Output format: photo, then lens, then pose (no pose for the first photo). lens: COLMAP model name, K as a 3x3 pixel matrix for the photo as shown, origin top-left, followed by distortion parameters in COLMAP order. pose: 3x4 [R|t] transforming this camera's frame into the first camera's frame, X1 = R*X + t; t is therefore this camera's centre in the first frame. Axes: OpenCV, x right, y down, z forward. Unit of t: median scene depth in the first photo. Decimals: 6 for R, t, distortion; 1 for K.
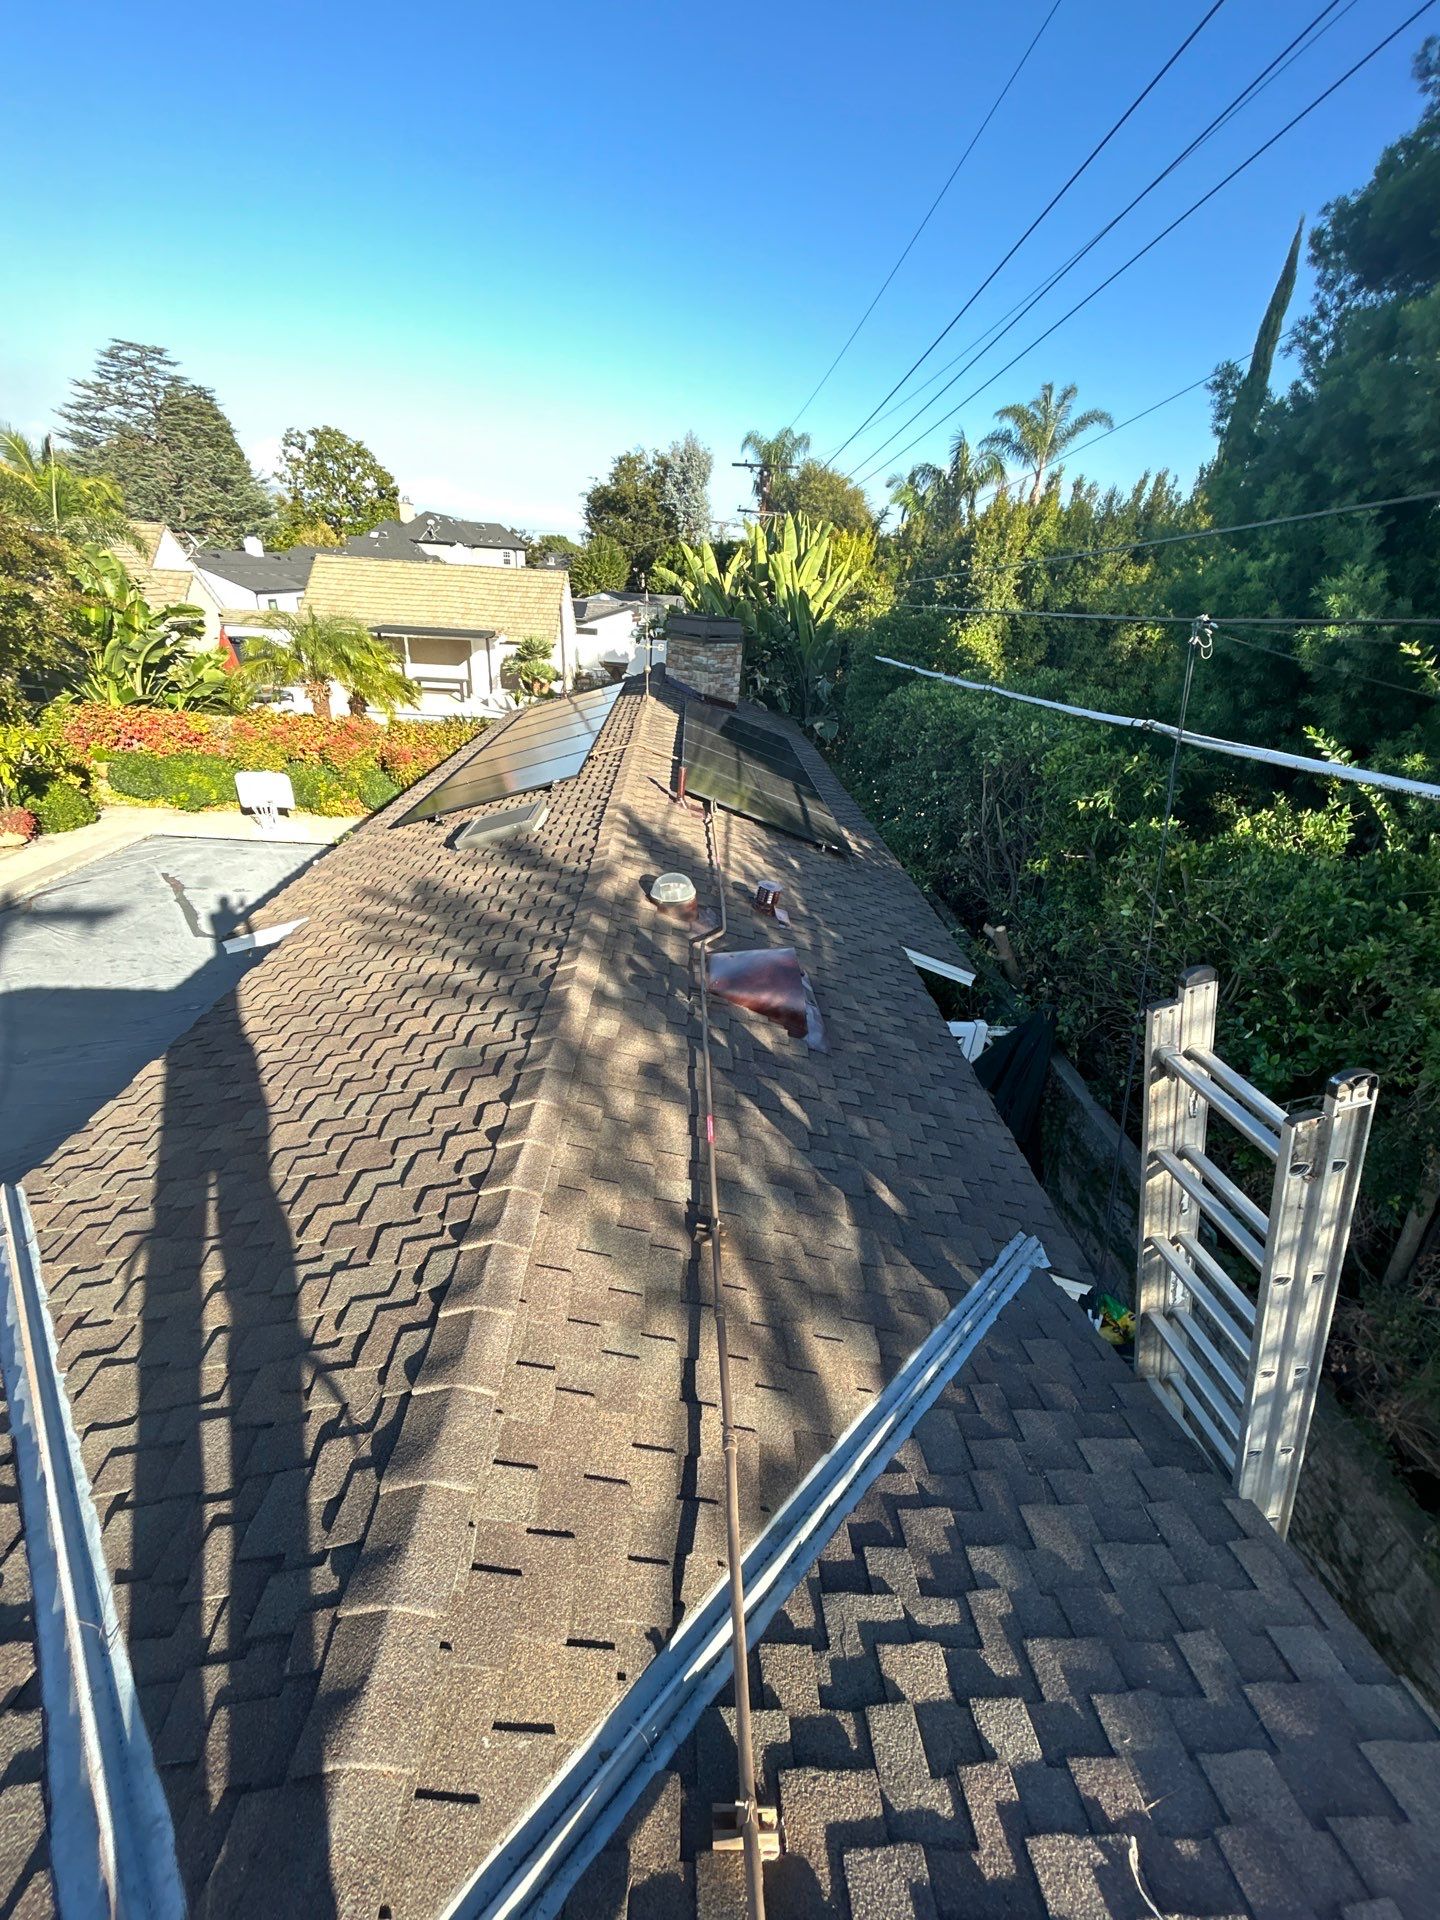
lens RADIAL K [[774.7, 0, 721.5], [0, 774.7, 965.0], [0, 0, 1]] dist [-0.008416, 0.004230]
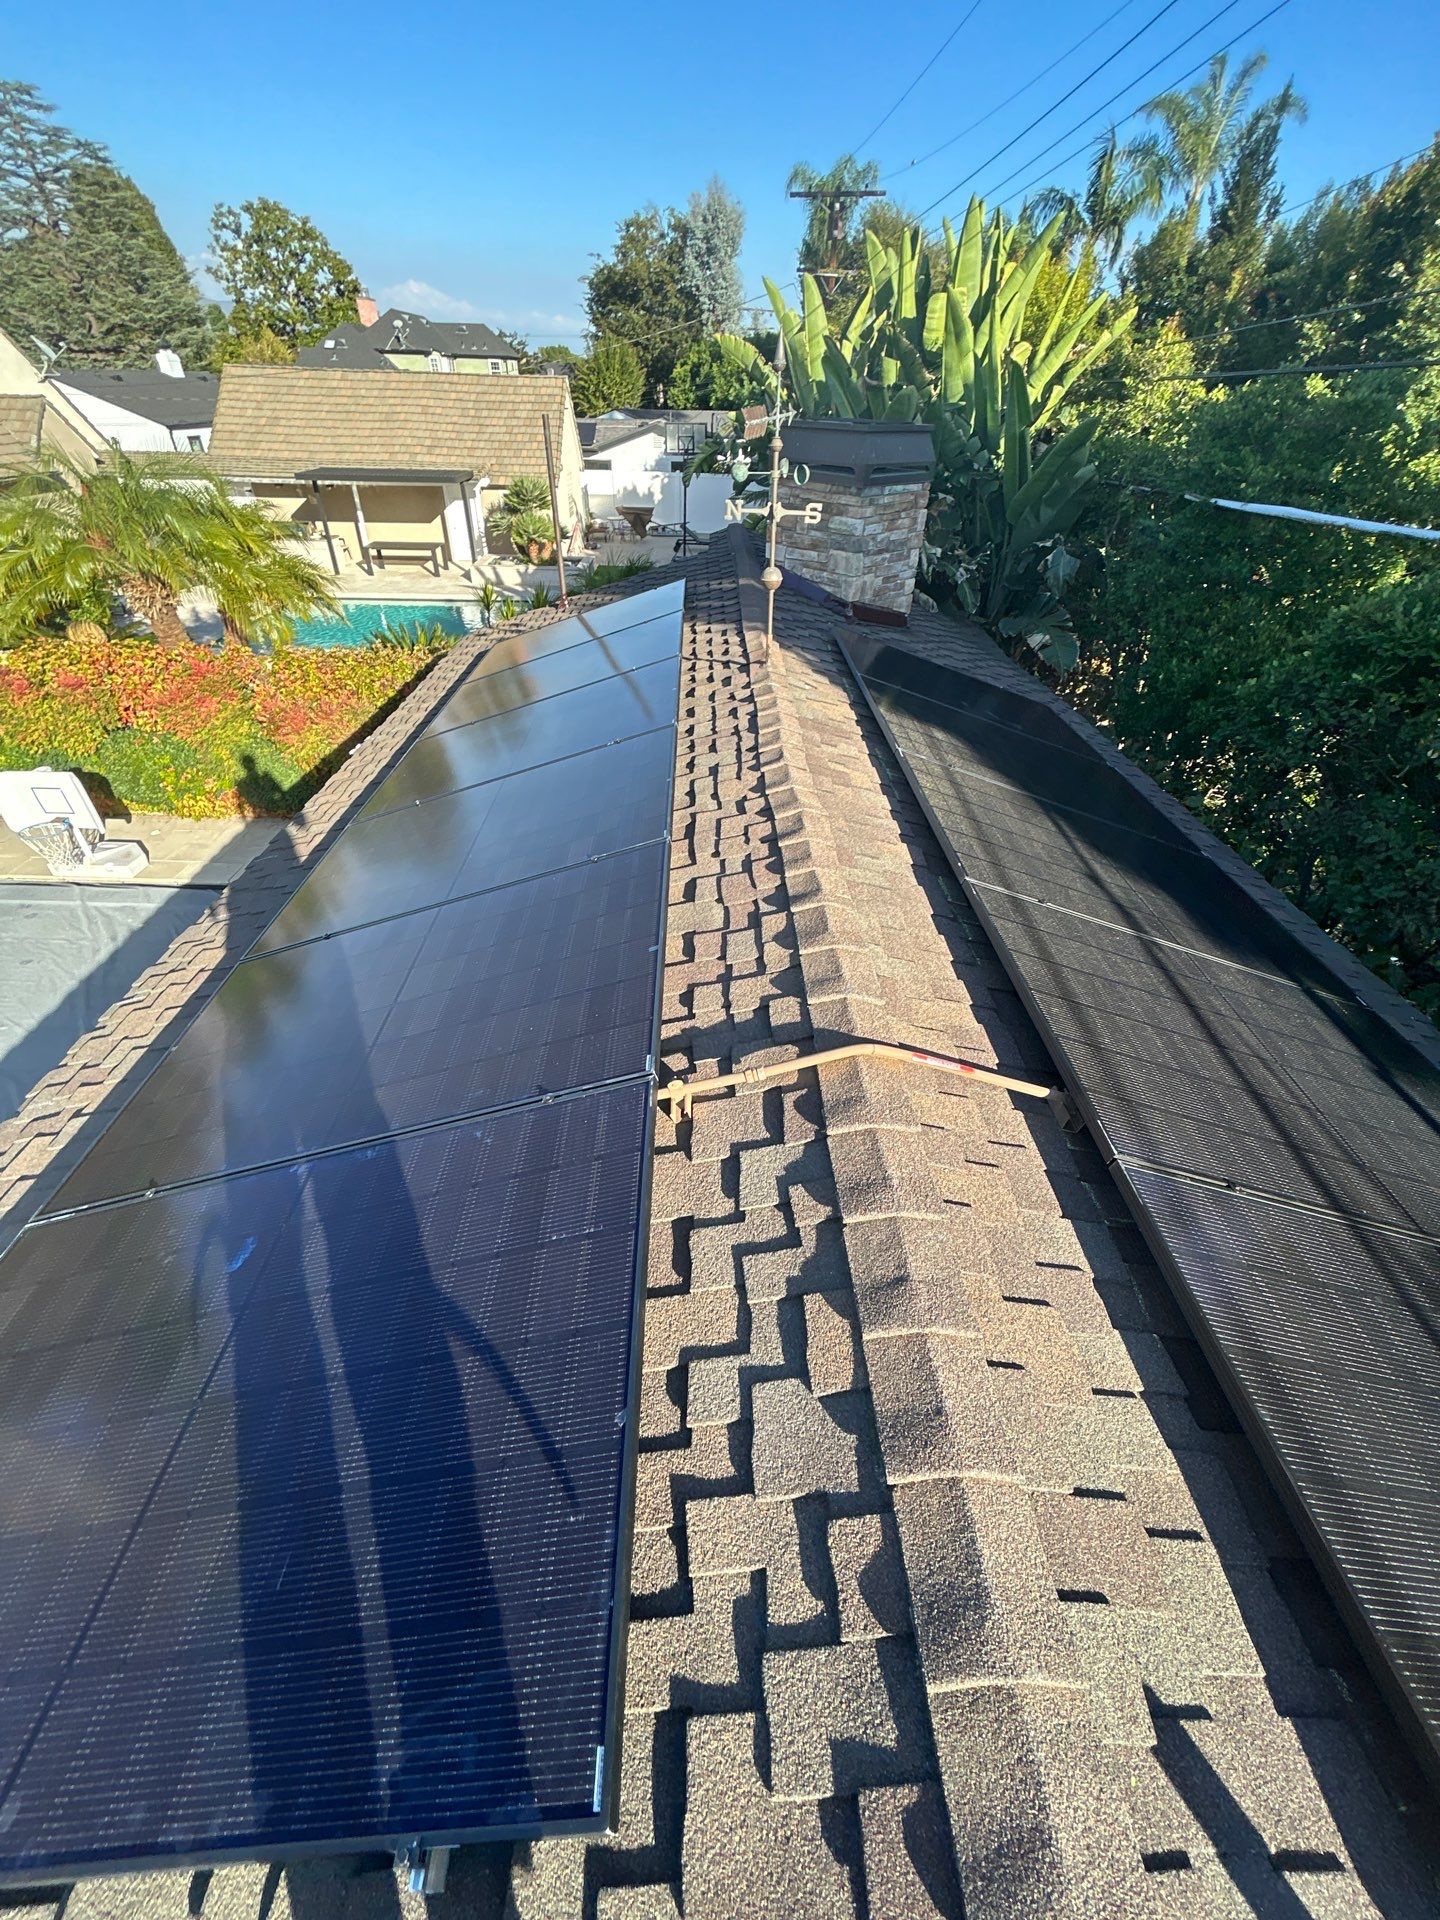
lens RADIAL K [[774.2, 0, 719.6], [0, 774.2, 961.2], [0, 0, 1]] dist [0.001474, -0.000162]
pose [[0.998933, -0.018181, -0.042453, -0.036717], [0.025090, 0.985405, 0.168369, -0.089800], [0.038772, -0.169255, 0.984809, 0.204751]]
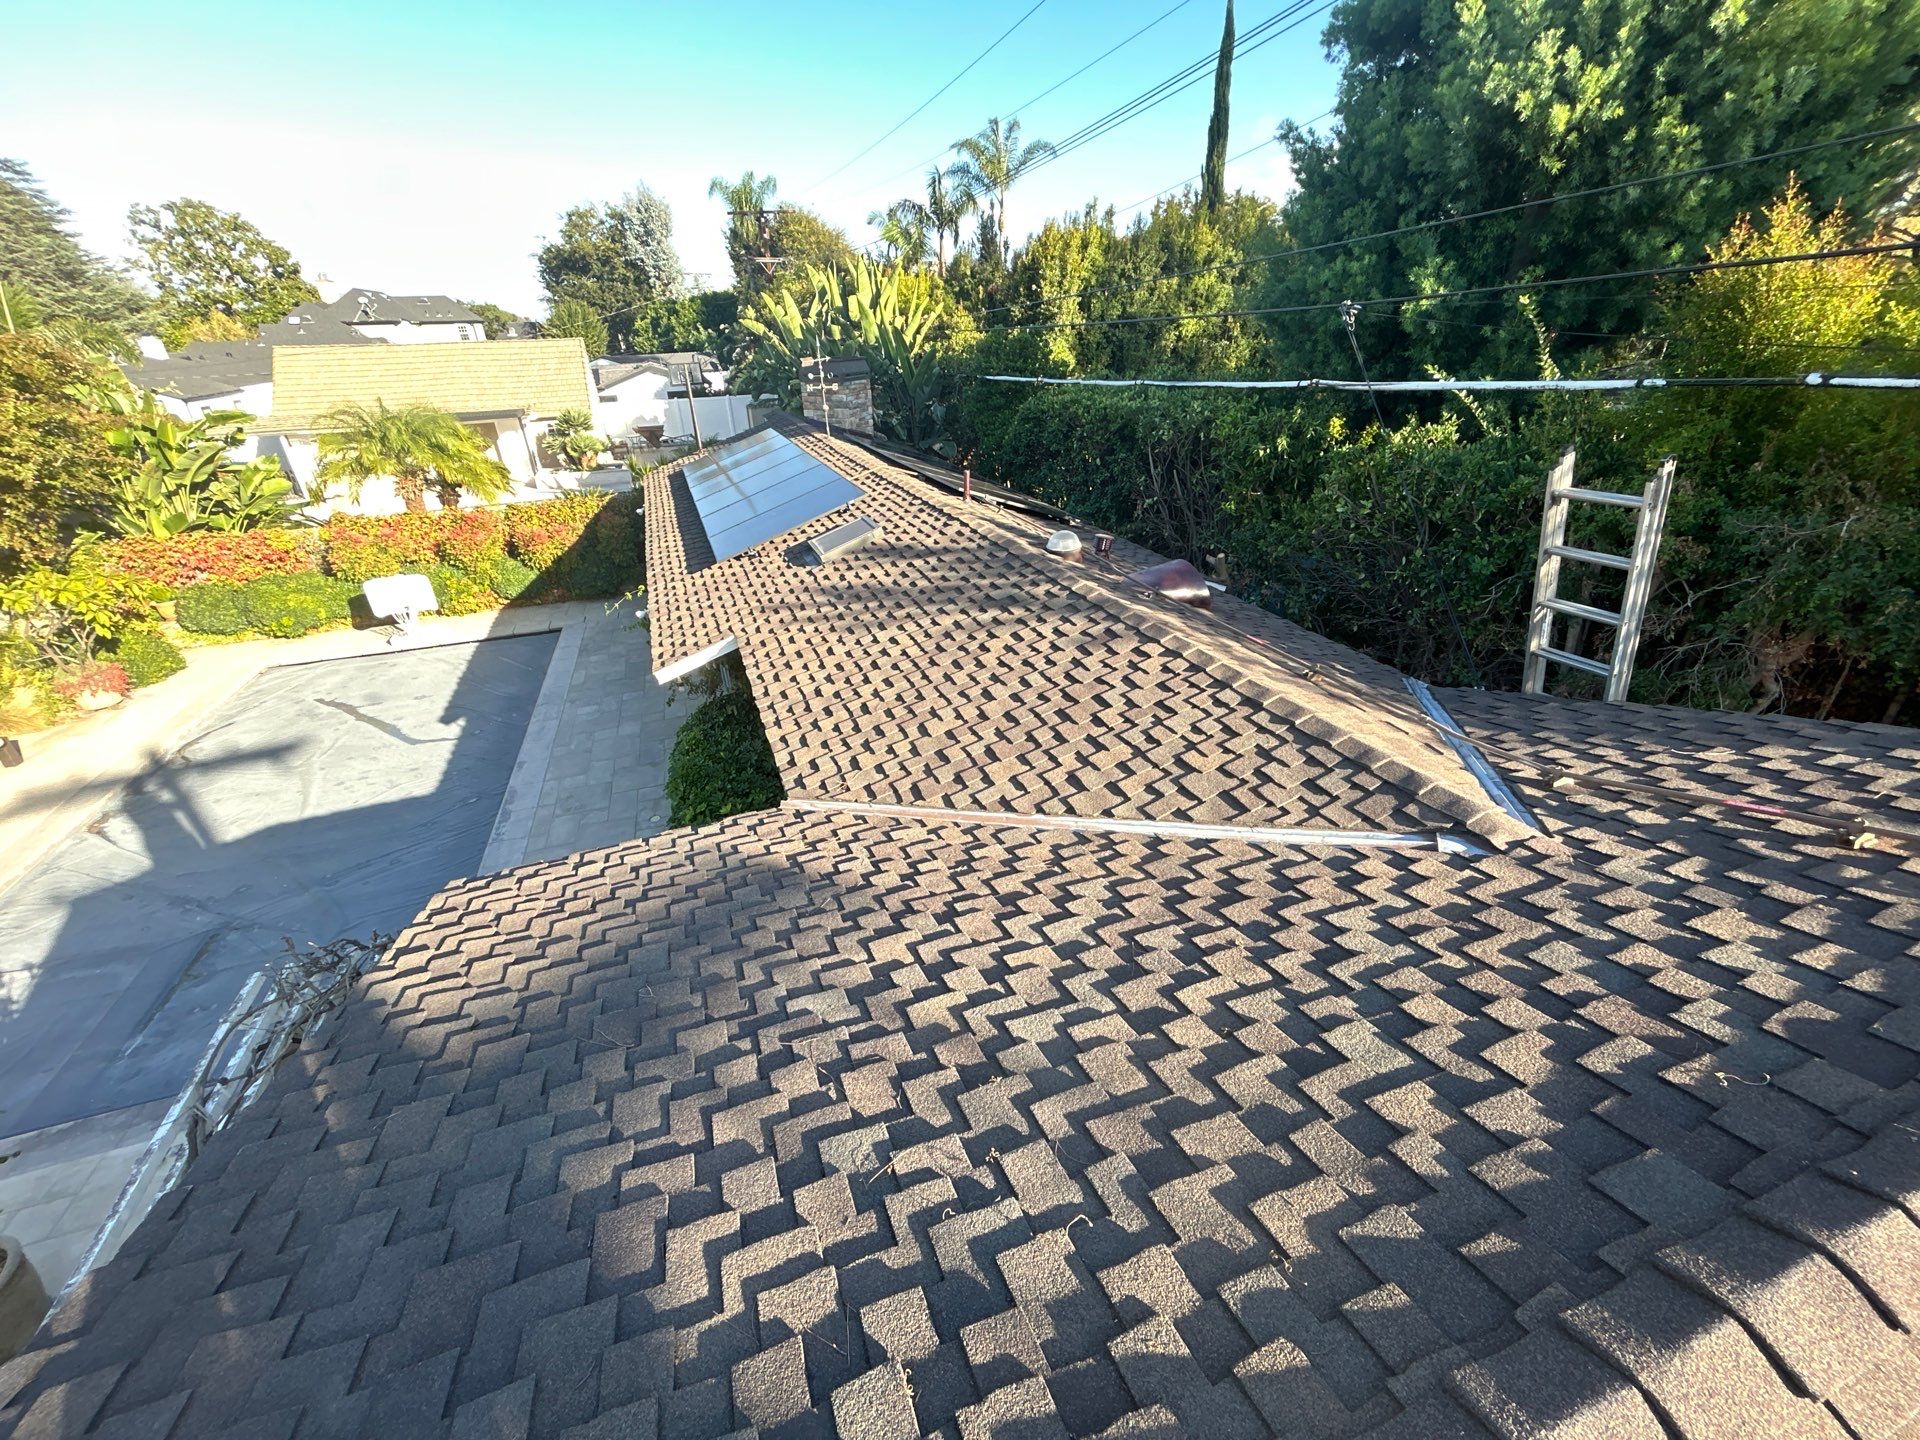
lens RADIAL K [[774.7, 0, 964.6], [0, 774.7, 722.7], [0, 0, 1]] dist [-0.008416, 0.004230]
pose [[0.944768, -0.224144, 0.239109, -0.091962], [0.219749, 0.974507, 0.045243, 0.016003], [-0.243154, 0.009800, 0.969938, -0.037459]]
